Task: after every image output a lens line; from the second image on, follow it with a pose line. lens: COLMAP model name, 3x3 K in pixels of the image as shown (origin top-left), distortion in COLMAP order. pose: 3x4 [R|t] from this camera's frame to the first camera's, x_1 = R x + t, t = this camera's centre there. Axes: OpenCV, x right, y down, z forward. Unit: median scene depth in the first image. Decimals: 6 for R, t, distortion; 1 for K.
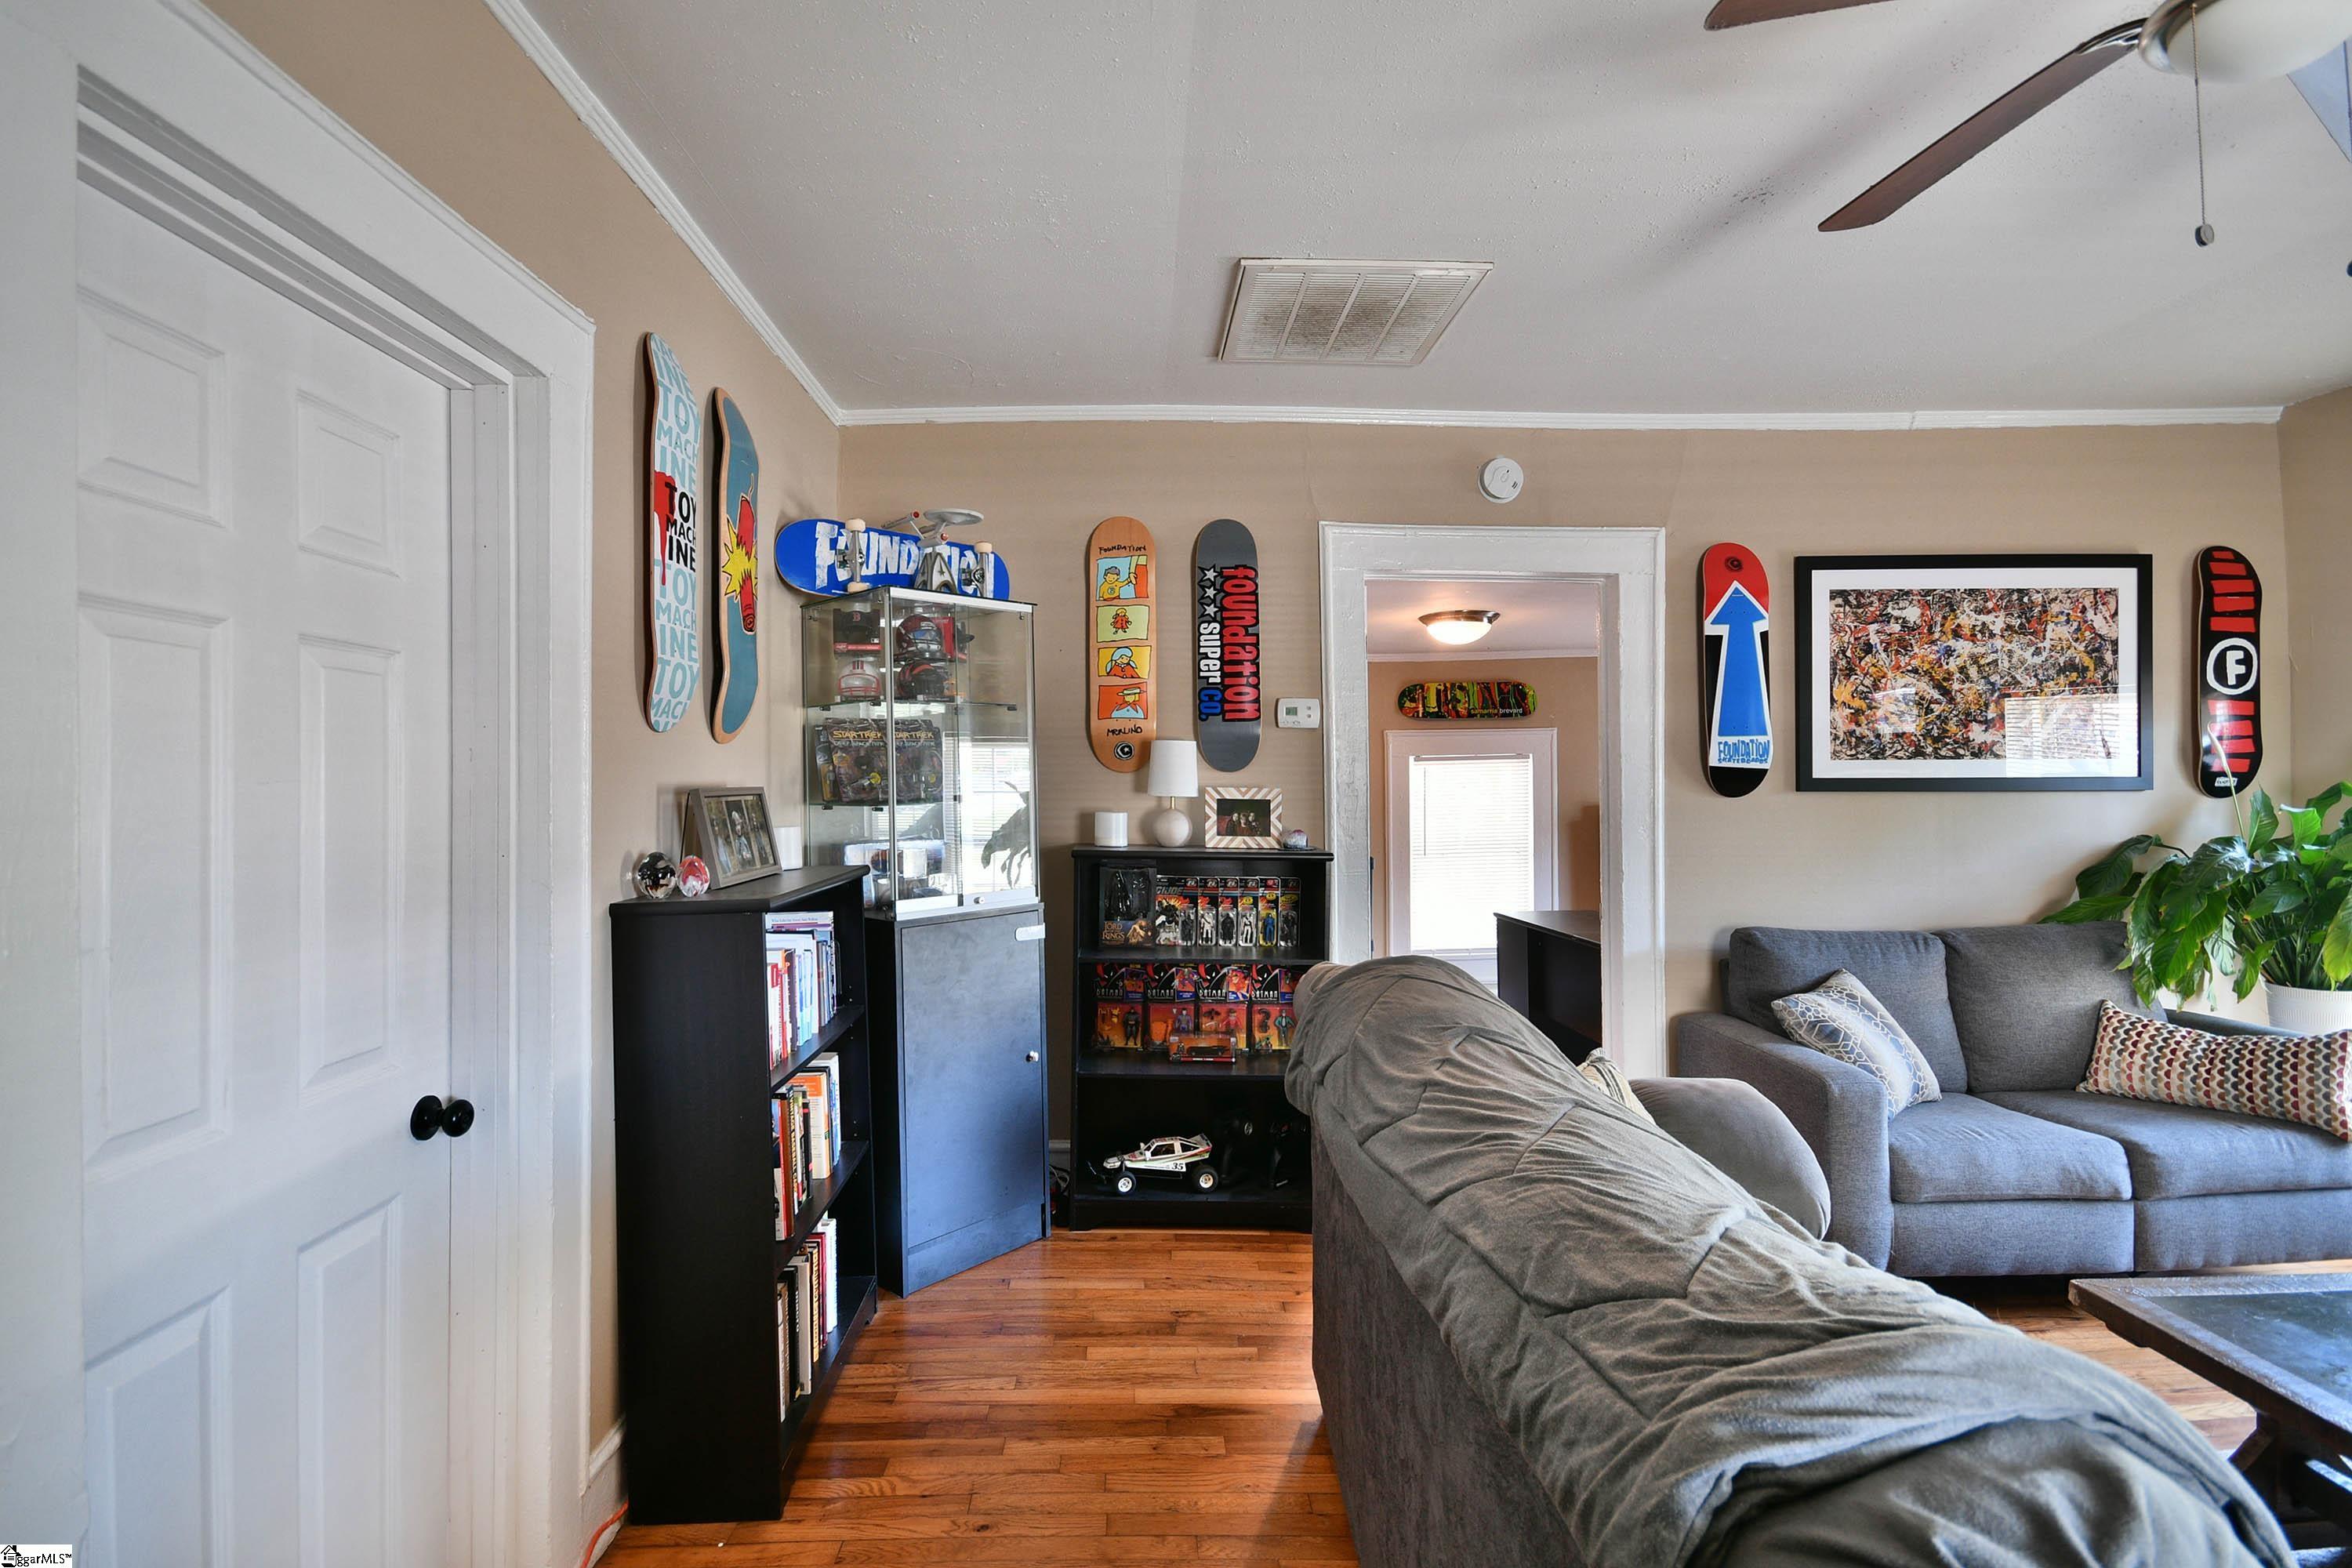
lens RADIAL K [[1101.9, 0, 1121.4], [0, 1101.9, 771.2], [0, 0, 1]] dist [-0.003321, -0.008298]
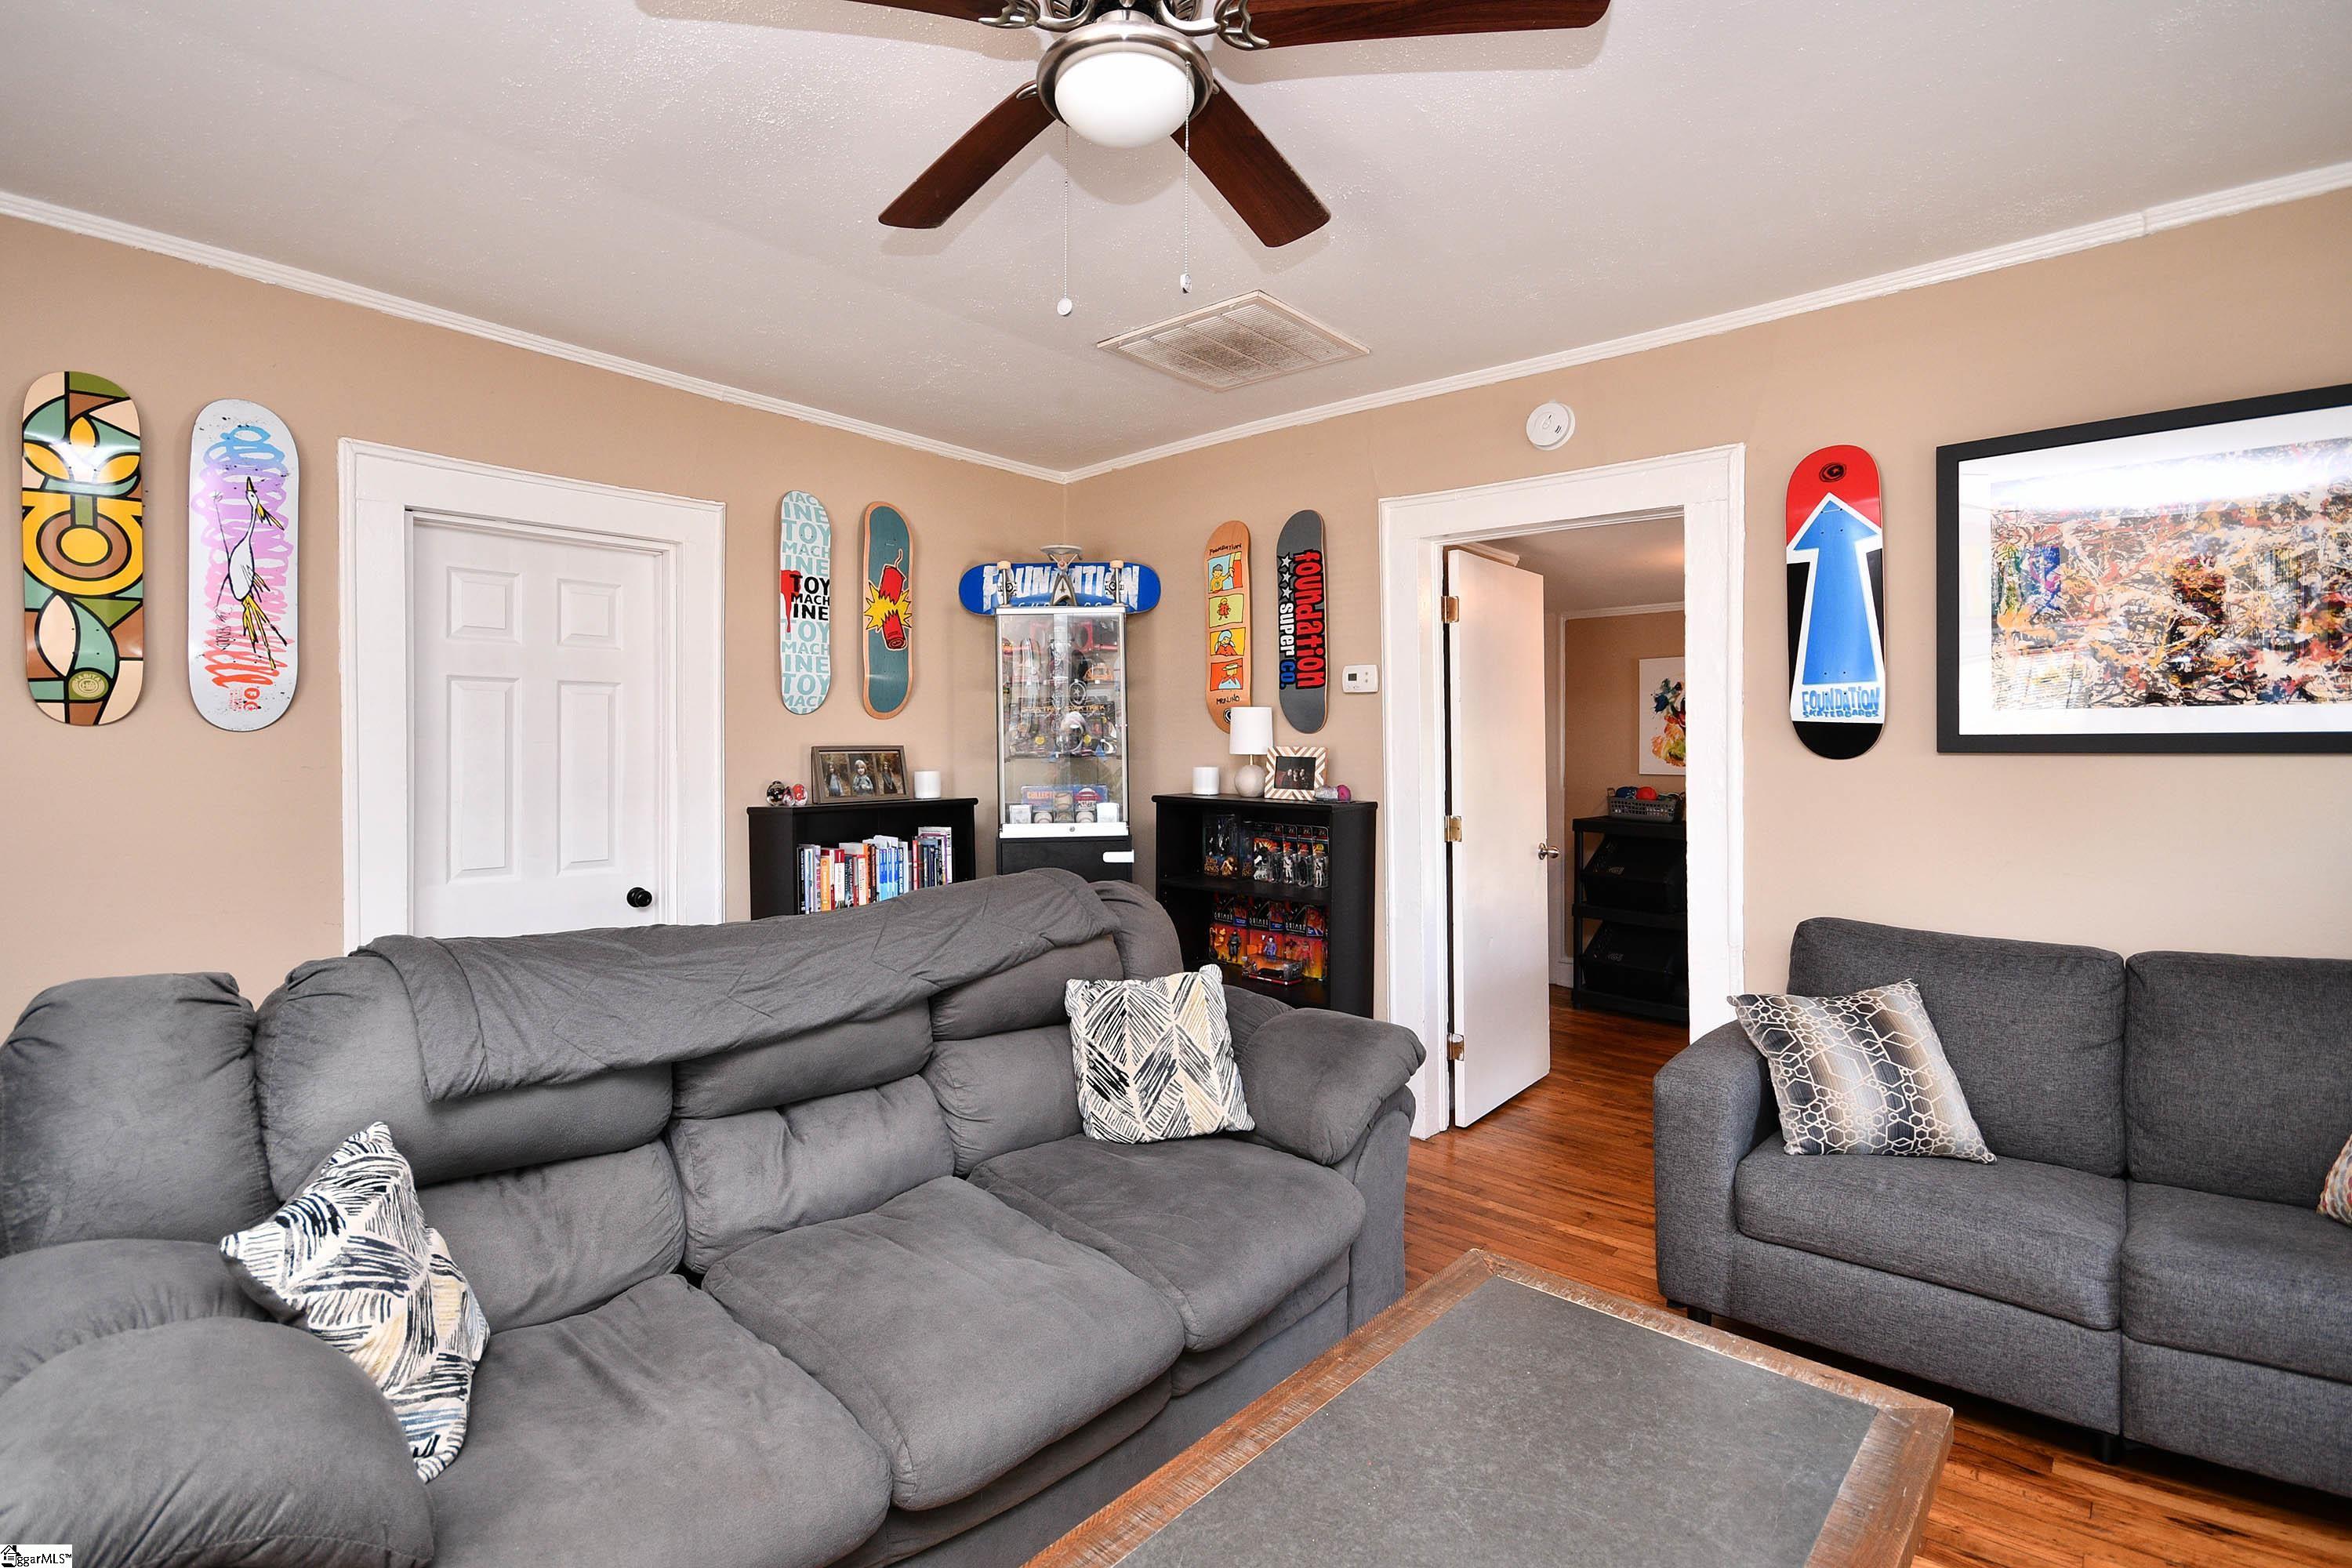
lens RADIAL K [[1101.9, 0, 1107.6], [0, 1101.9, 748.4], [0, 0, 1]] dist [-0.003321, -0.008298]
pose [[0.722078, 0.000674, -0.691811, 0.736993], [0.008239, 0.999920, 0.009573, 0.003800], [0.691763, -0.012612, 0.722015, 0.039481]]
